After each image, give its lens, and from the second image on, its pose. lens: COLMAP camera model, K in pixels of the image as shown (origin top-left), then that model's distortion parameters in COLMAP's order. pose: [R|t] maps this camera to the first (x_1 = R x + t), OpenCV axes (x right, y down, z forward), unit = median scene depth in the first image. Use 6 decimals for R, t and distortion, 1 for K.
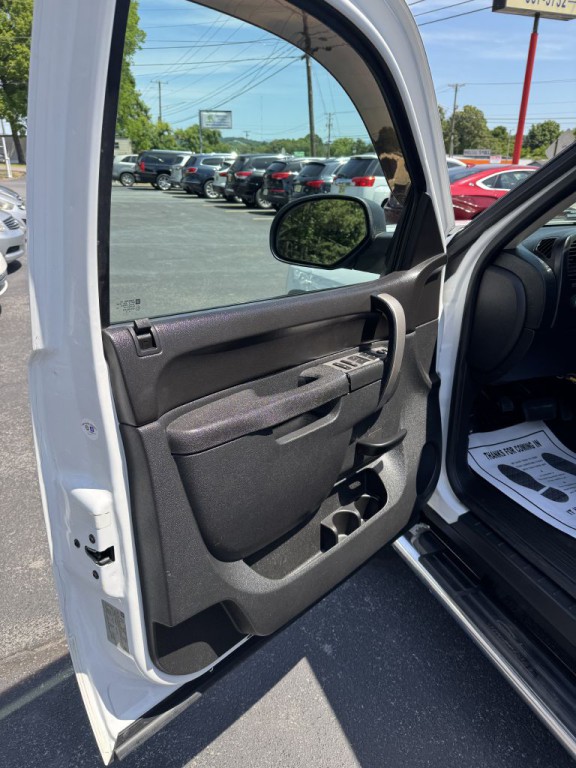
lens RADIAL K [[539.9, 0, 284.9], [0, 539.9, 382.3], [0, 0, 1]] dist [0.030014, -0.039097]
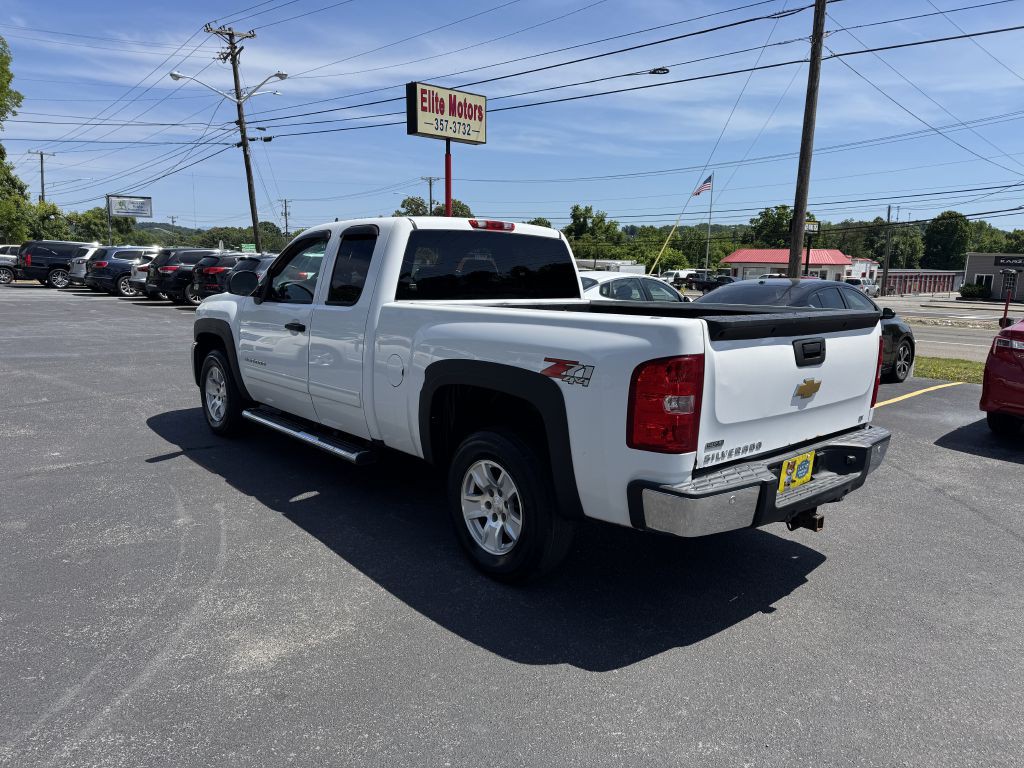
lens RADIAL K [[719.8, 0, 516.3], [0, 719.8, 383.4], [0, 0, 1]] dist [0.030014, -0.039097]
pose [[0.932178, -0.049091, 0.358657, 0.011961], [0.123952, 0.974157, -0.188824, 0.056422], [-0.340118, 0.220474, 0.914172, -0.143117]]
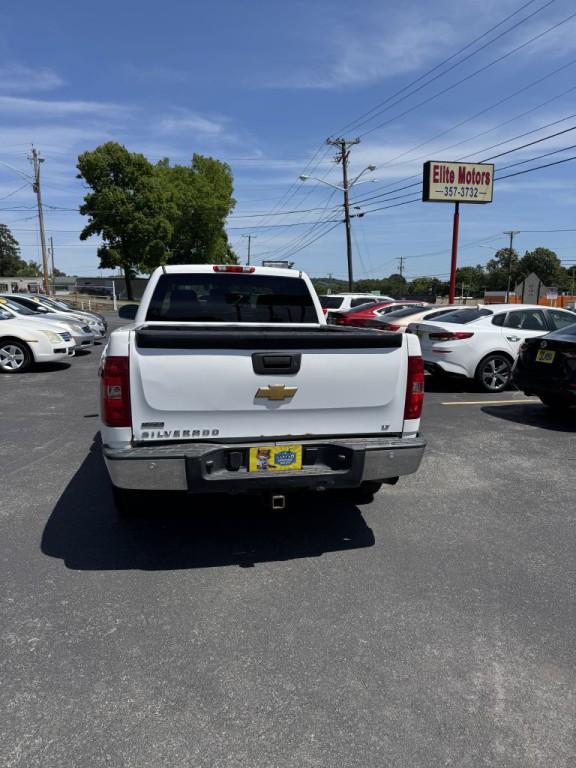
lens RADIAL K [[539.9, 0, 290.4], [0, 539.9, 396.1], [0, 0, 1]] dist [0.030014, -0.039097]
pose [[0.988234, 0.025616, -0.150792, 0.110941], [-0.056163, 0.977780, -0.201972, 0.062817], [0.142268, 0.208065, 0.967713, -0.154704]]
